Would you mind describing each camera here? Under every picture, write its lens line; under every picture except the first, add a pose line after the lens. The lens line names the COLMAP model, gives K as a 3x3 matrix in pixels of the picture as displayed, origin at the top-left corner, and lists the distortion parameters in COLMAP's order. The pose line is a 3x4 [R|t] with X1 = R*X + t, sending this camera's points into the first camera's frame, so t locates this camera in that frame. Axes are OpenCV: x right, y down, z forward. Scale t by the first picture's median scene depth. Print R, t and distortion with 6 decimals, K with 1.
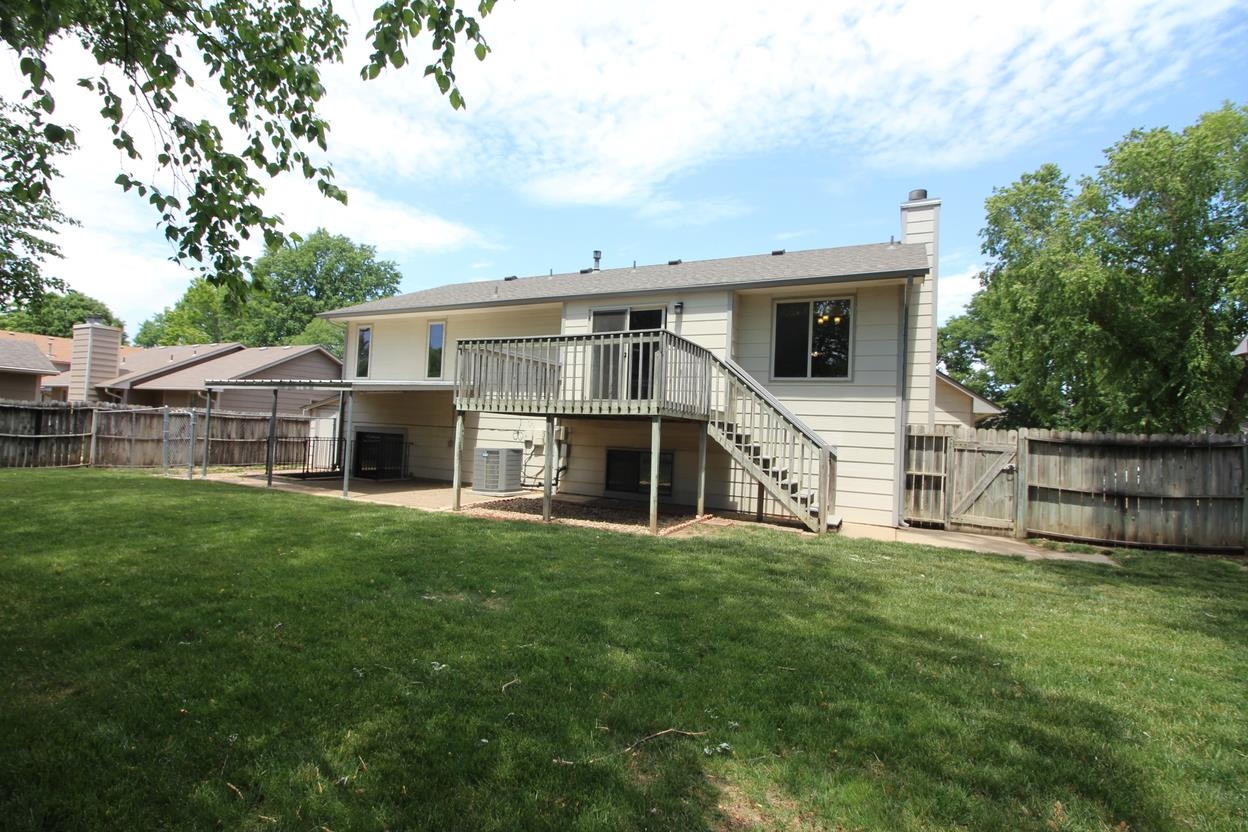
lens RADIAL K [[576.1, 0, 617.2], [0, 576.1, 412.9], [0, 0, 1]] dist [-0.004117, -0.011783]
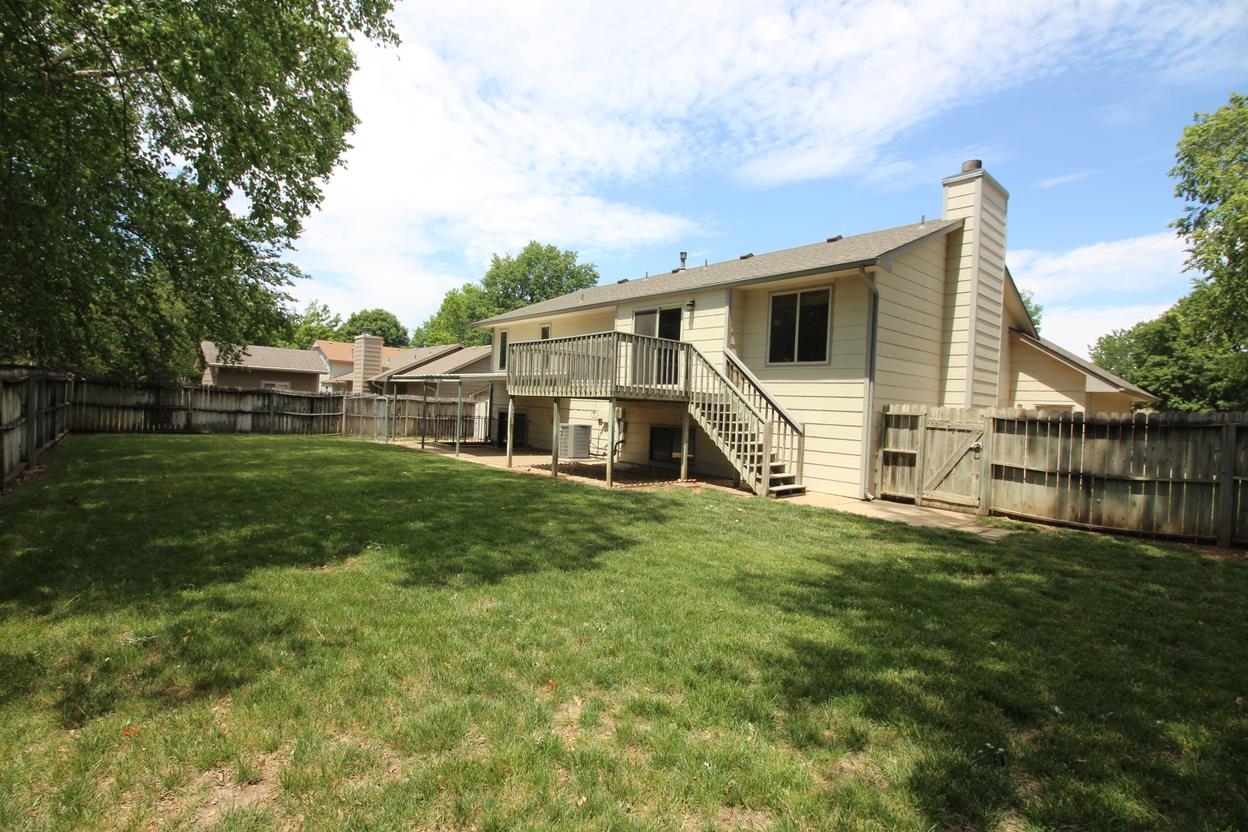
lens RADIAL K [[570.5, 0, 620.9], [0, 570.5, 404.9], [0, 0, 1]] dist [-0.001661, -0.010765]
pose [[0.927771, -0.003836, -0.373131, 0.321065], [0.009321, 0.999873, 0.012896, 0.003068], [0.373034, -0.015443, 0.927689, -0.108018]]
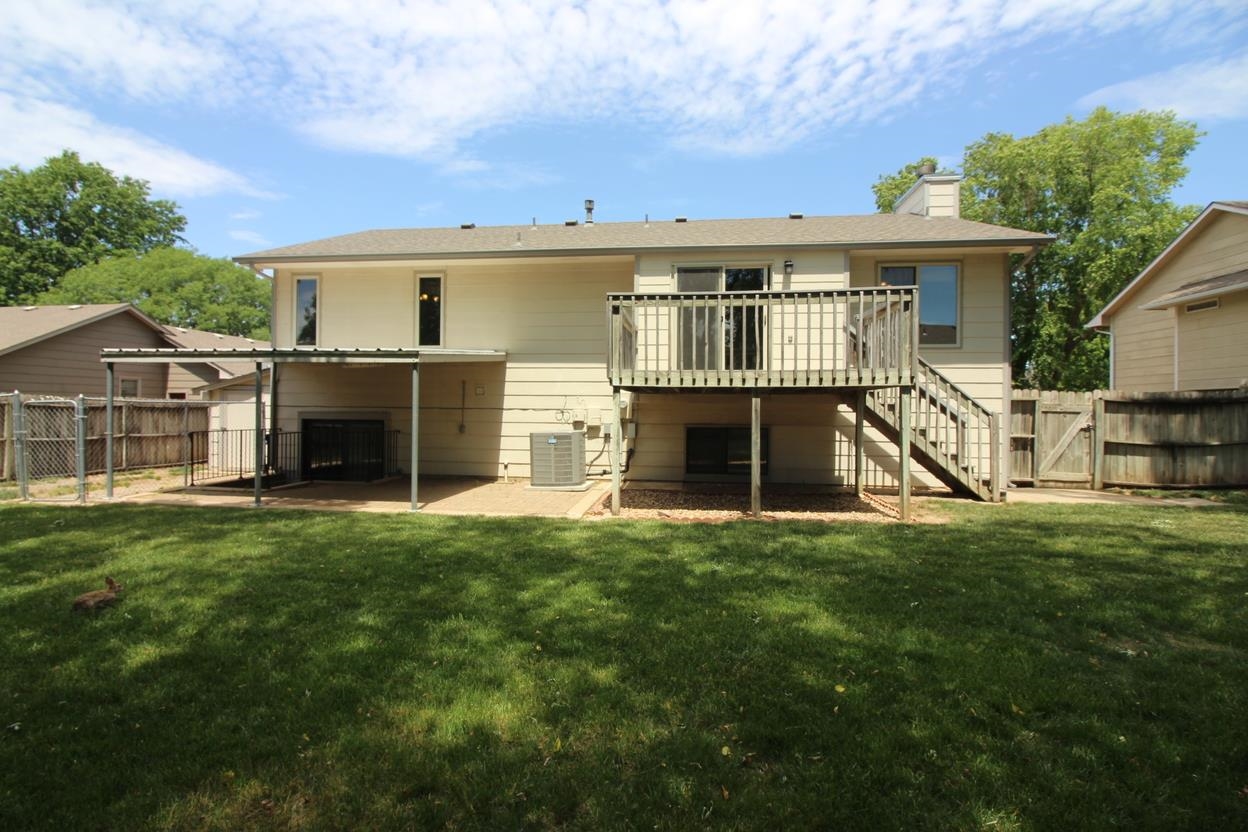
lens RADIAL K [[577.1, 0, 624.0], [0, 577.1, 416.0], [0, 0, 1]] dist [0.000252, -0.011759]
pose [[0.939906, -0.041380, 0.338917, -0.354333], [0.022660, 0.998000, 0.059011, -0.006677], [-0.340681, -0.047785, 0.938964, 0.179377]]
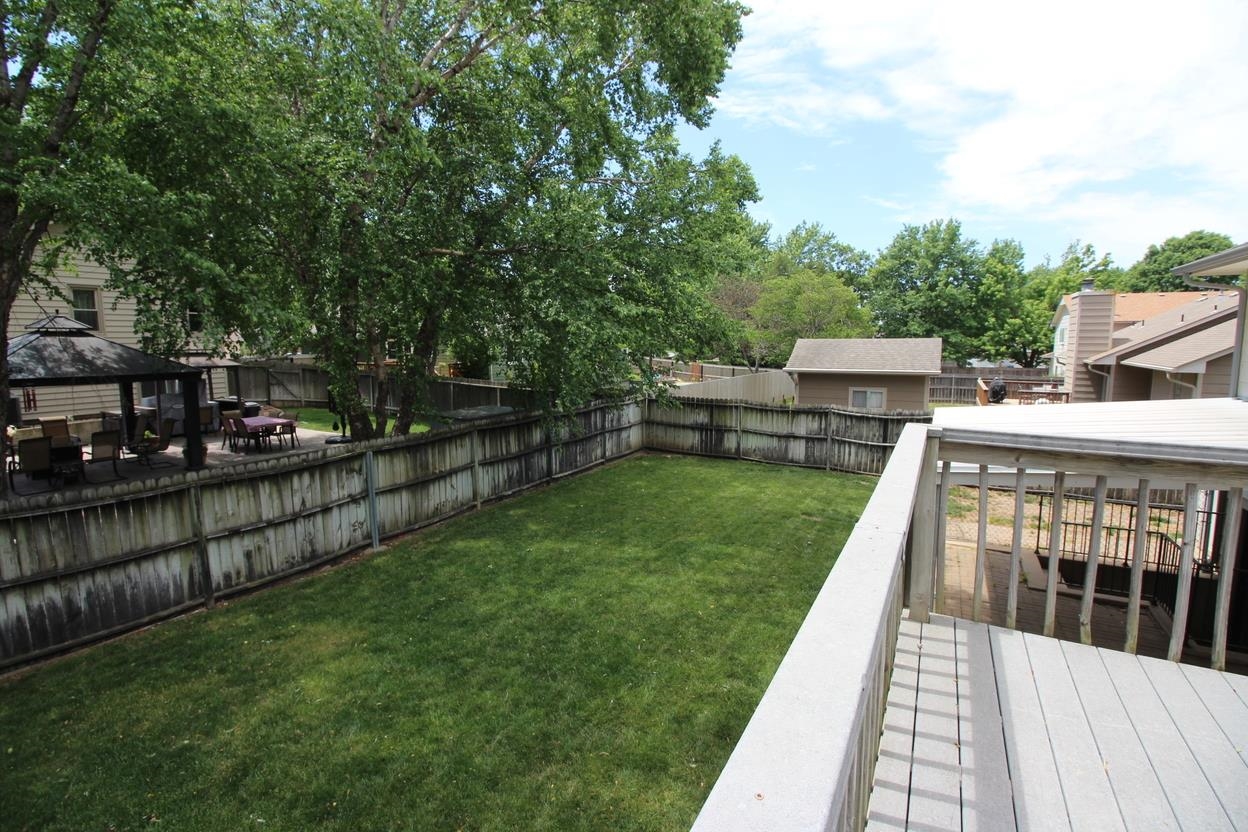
lens RADIAL K [[577.1, 0, 624.0], [0, 577.1, 416.0], [0, 0, 1]] dist [0.000252, -0.011759]
pose [[-0.035065, 0.078971, -0.996260, 0.021288], [0.035942, 0.996328, 0.077711, -0.105951], [0.998739, -0.033083, -0.037775, 0.573209]]
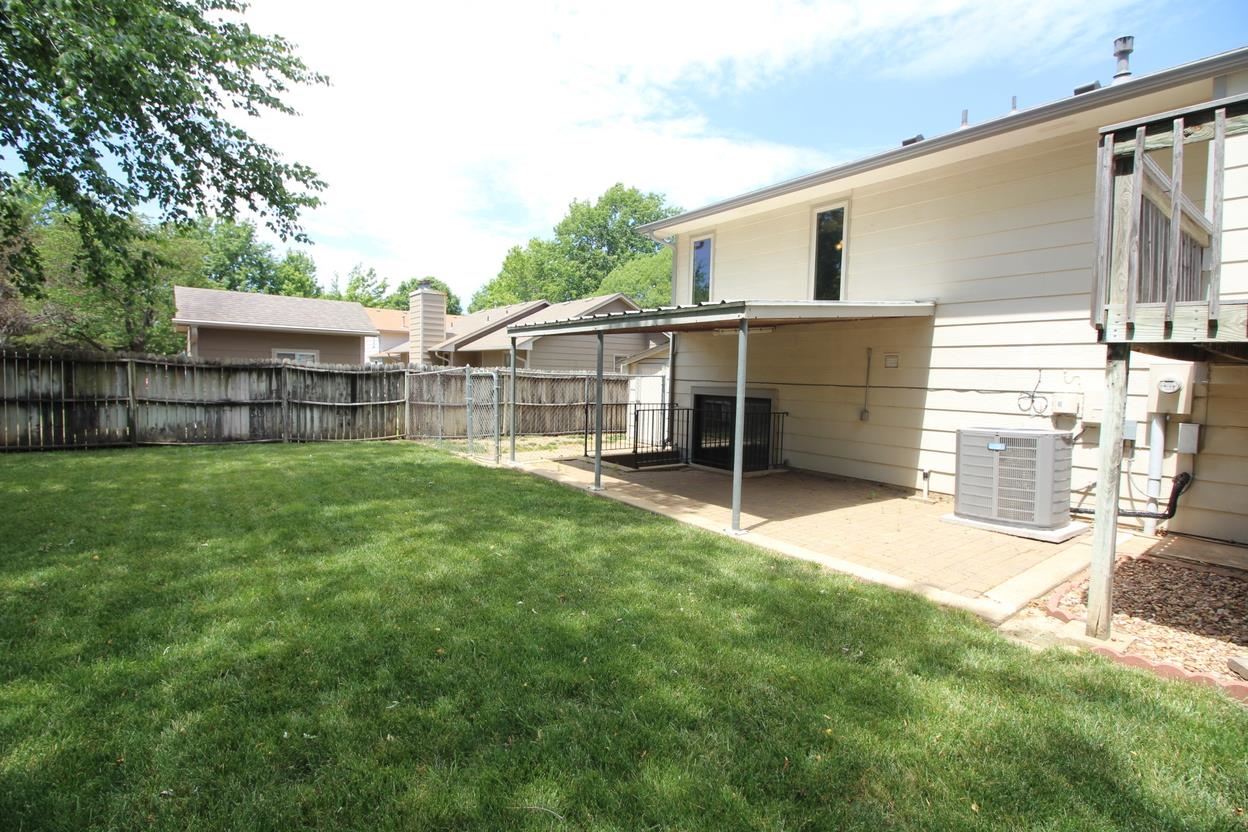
lens RADIAL K [[576.1, 0, 617.2], [0, 576.1, 412.9], [0, 0, 1]] dist [-0.004117, -0.011783]
pose [[0.893885, 0.005122, -0.448267, -0.256543], [0.031077, 0.996821, 0.073360, 0.001422], [0.447218, -0.079506, 0.890884, 0.388880]]
